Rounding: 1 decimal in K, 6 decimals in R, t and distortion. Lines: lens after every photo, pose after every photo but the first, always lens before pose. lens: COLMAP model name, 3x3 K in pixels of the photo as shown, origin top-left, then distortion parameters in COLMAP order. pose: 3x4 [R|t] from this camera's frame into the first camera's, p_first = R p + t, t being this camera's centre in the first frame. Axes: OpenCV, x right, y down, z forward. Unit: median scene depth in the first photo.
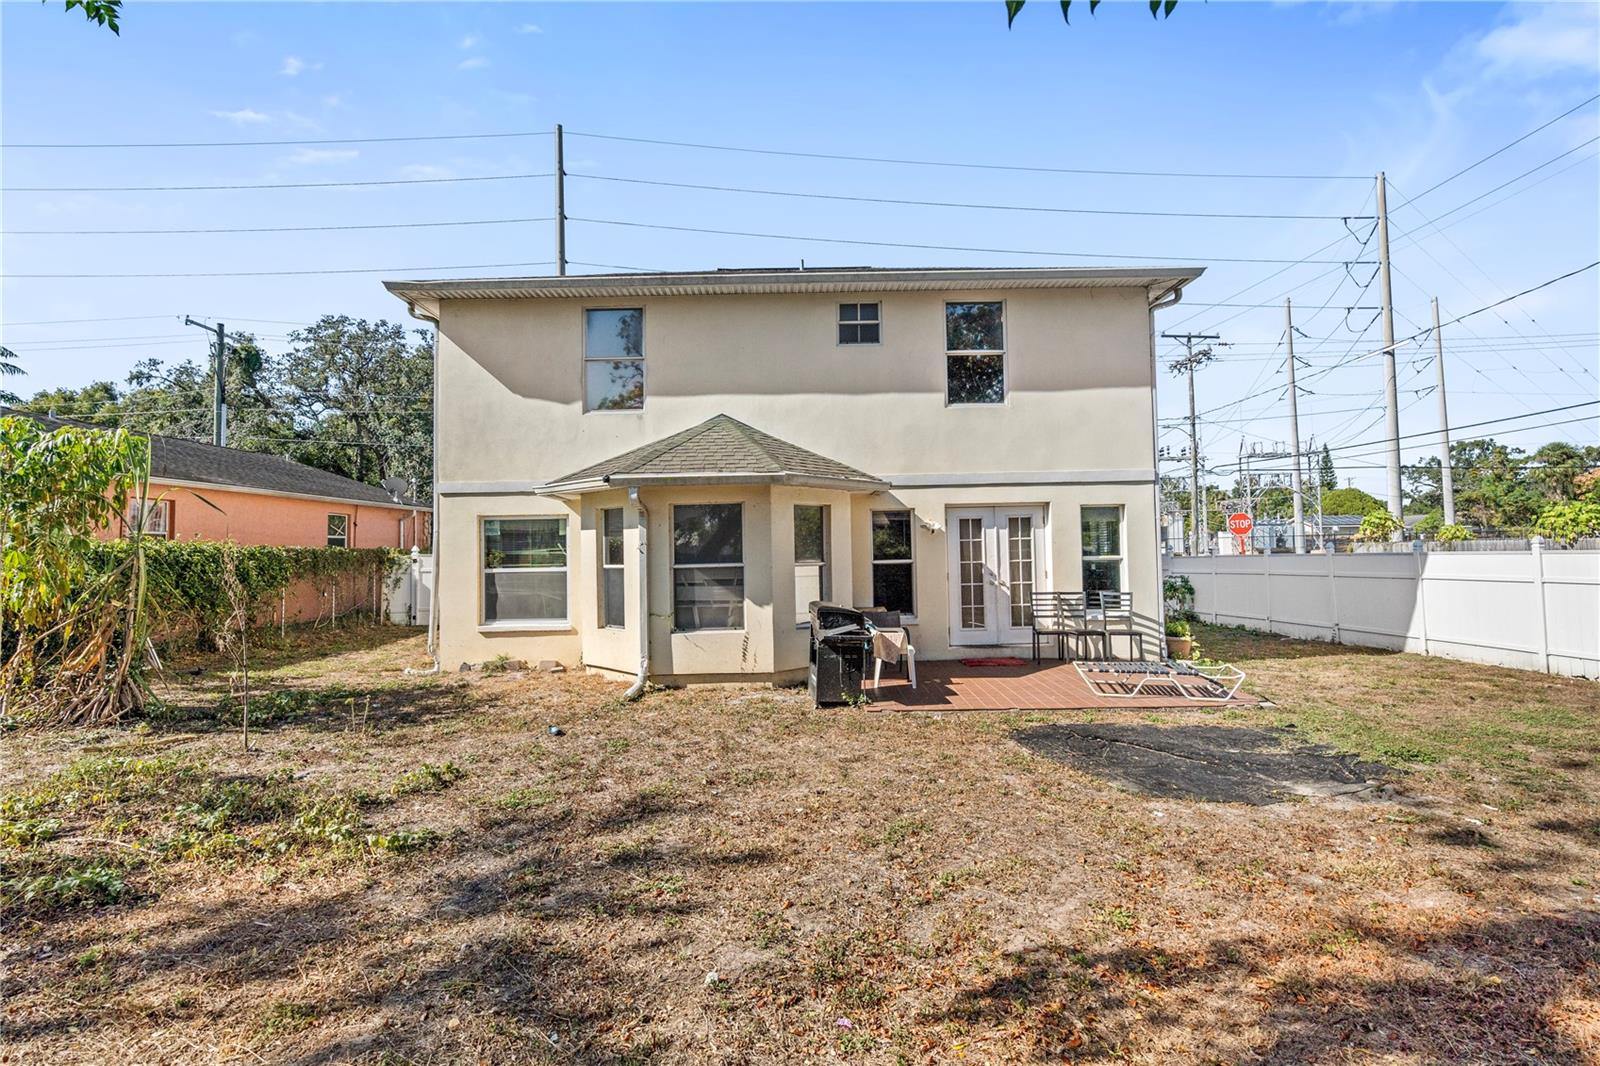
lens RADIAL K [[737.3, 0, 796.5], [0, 737.3, 528.6], [0, 0, 1]] dist [-0.002258, 0.001347]
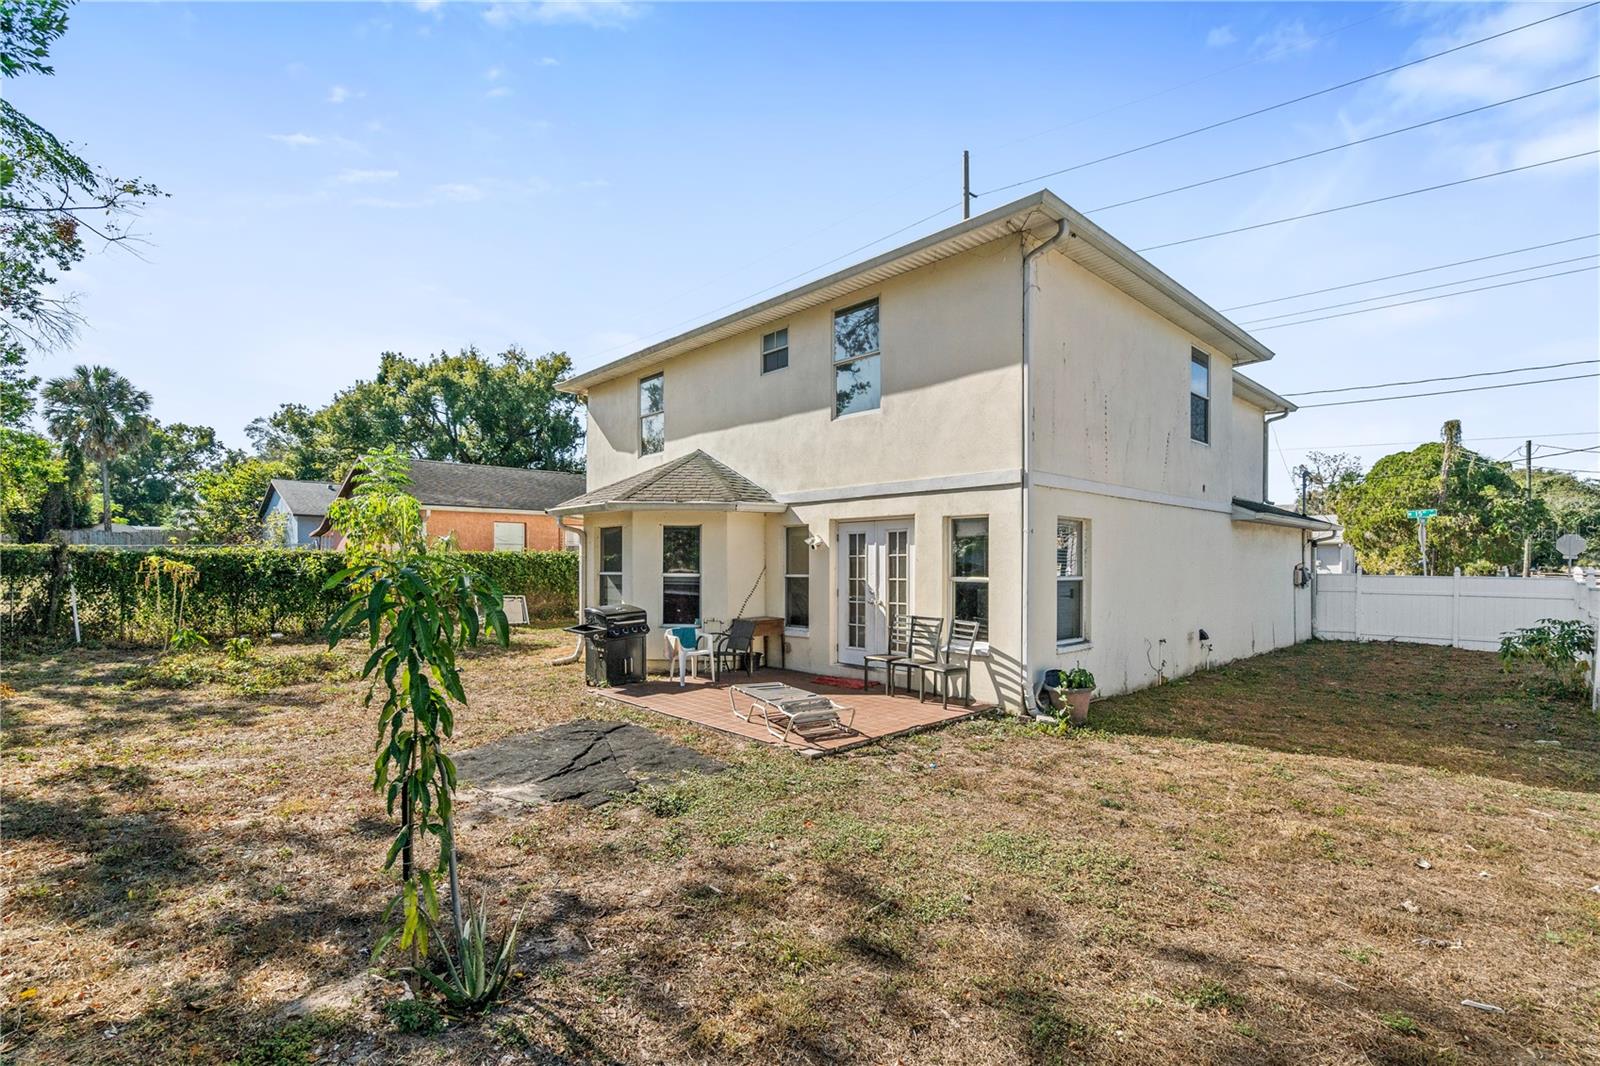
lens RADIAL K [[737.3, 0, 789.7], [0, 737.3, 571.1], [0, 0, 1]] dist [-0.002258, 0.001347]
pose [[0.677286, 0.025964, -0.735262, 0.888968], [0.007459, 0.999083, 0.042151, -0.006416], [0.735682, -0.034032, 0.676471, 0.288985]]
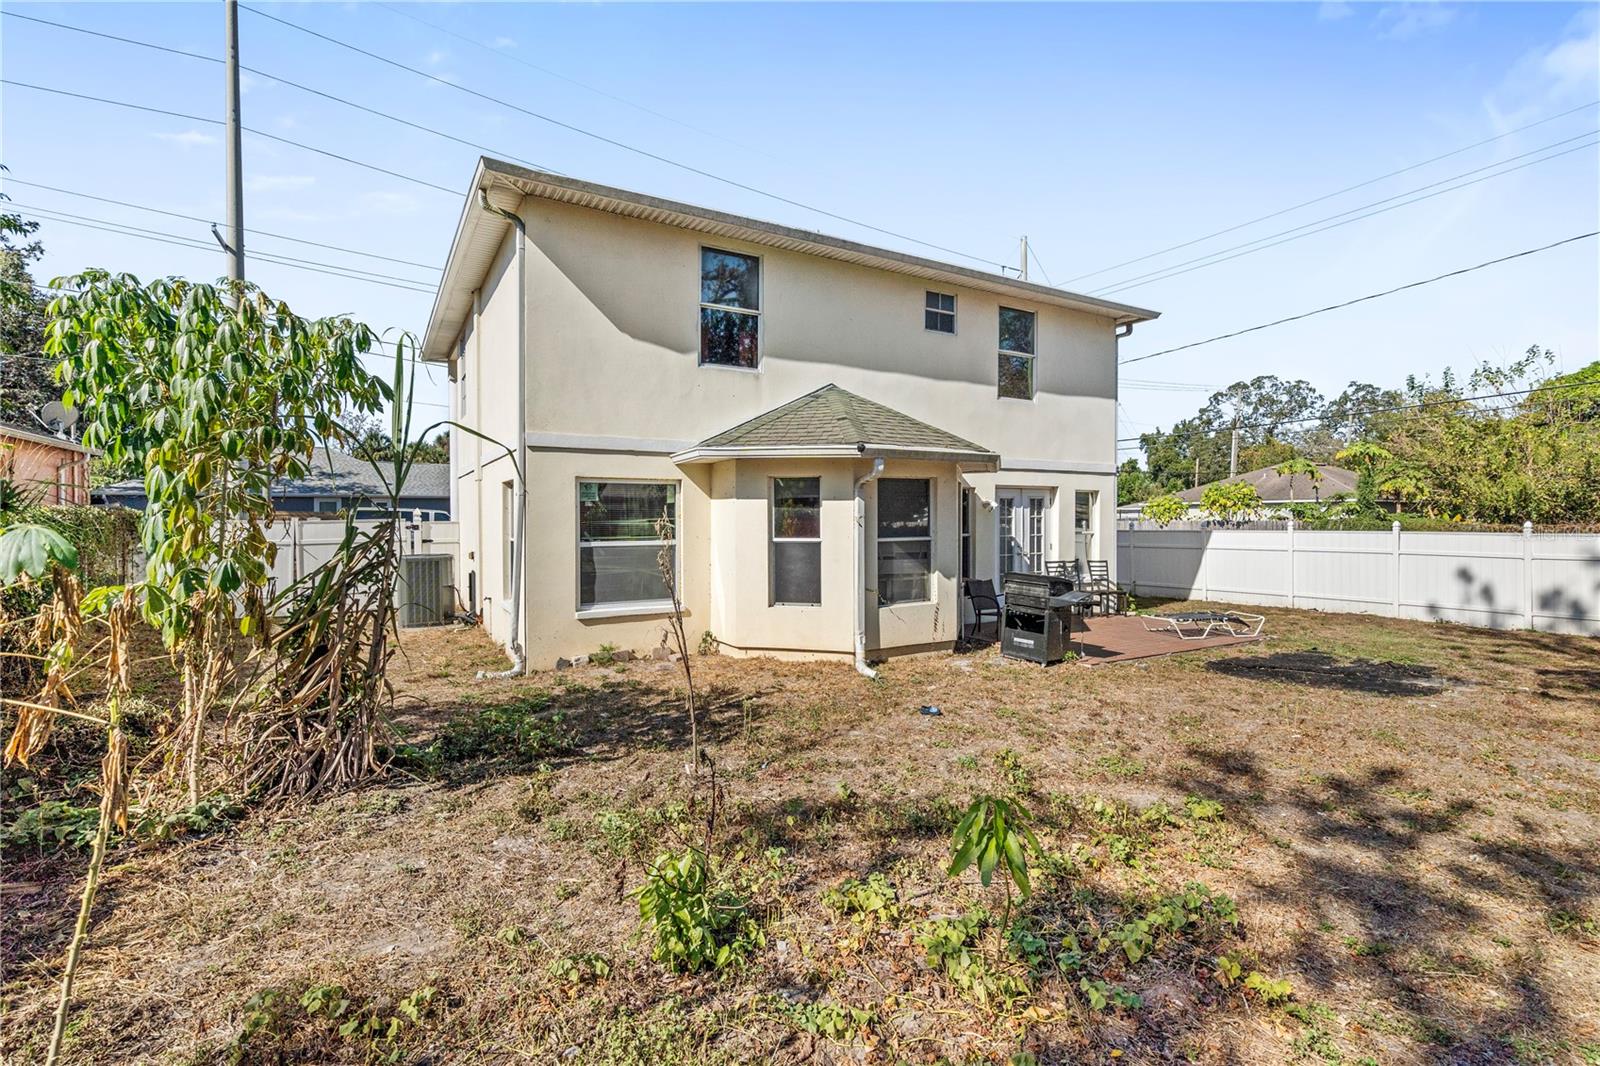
lens RADIAL K [[737.3, 0, 803.3], [0, 737.3, 524.9], [0, 0, 1]] dist [-0.002258, 0.001347]
pose [[0.859729, 0.011633, 0.510618, -0.628990], [-0.029076, 0.999234, 0.026190, 0.007066], [-0.509922, -0.037363, 0.859409, 0.172423]]
